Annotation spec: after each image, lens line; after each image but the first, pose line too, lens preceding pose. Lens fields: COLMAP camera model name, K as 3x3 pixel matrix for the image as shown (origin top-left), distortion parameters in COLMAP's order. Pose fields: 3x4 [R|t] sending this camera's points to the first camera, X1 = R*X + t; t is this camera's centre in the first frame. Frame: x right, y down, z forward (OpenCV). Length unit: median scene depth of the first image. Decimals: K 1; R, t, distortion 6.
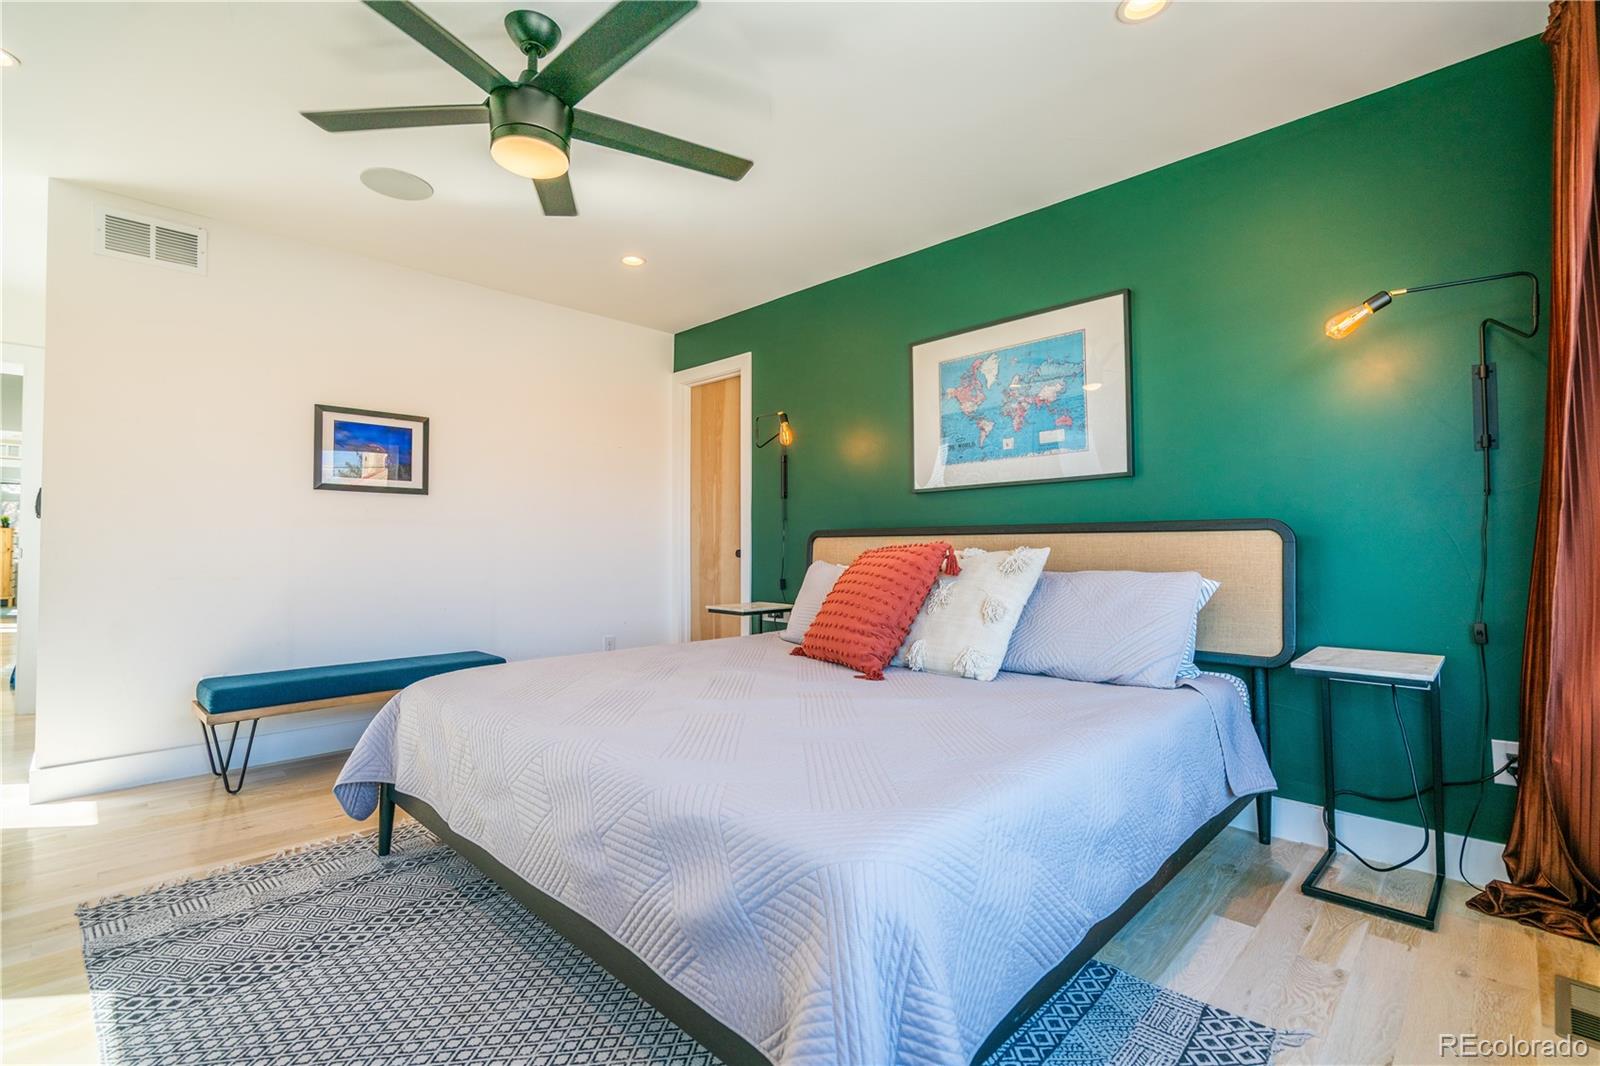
lens RADIAL K [[728.3, 0, 792.9], [0, 728.3, 529.1], [0, 0, 1]] dist [-0.001552, 0.001172]
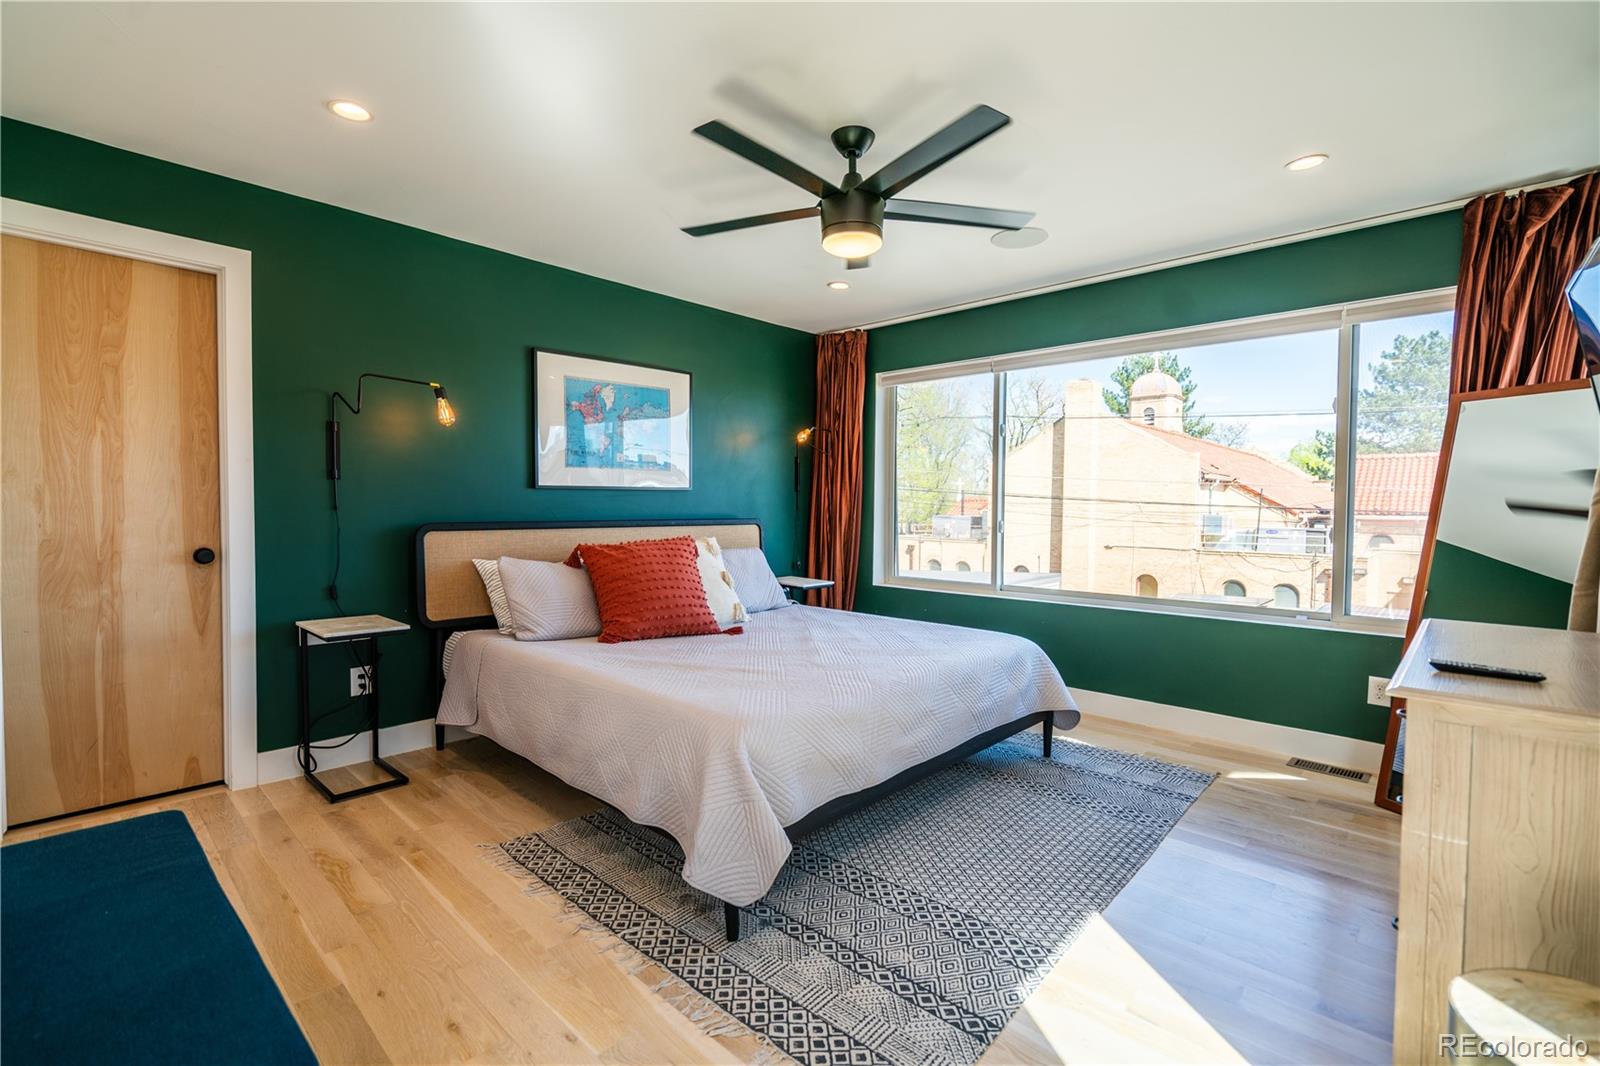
lens RADIAL K [[728.3, 0, 792.9], [0, 728.3, 529.1], [0, 0, 1]] dist [-0.001552, 0.001172]
pose [[-0.034045, -0.036283, 0.998761, -0.948367], [-0.036468, 0.998720, 0.035038, -0.041173], [-0.998755, -0.035230, -0.035325, 0.665912]]
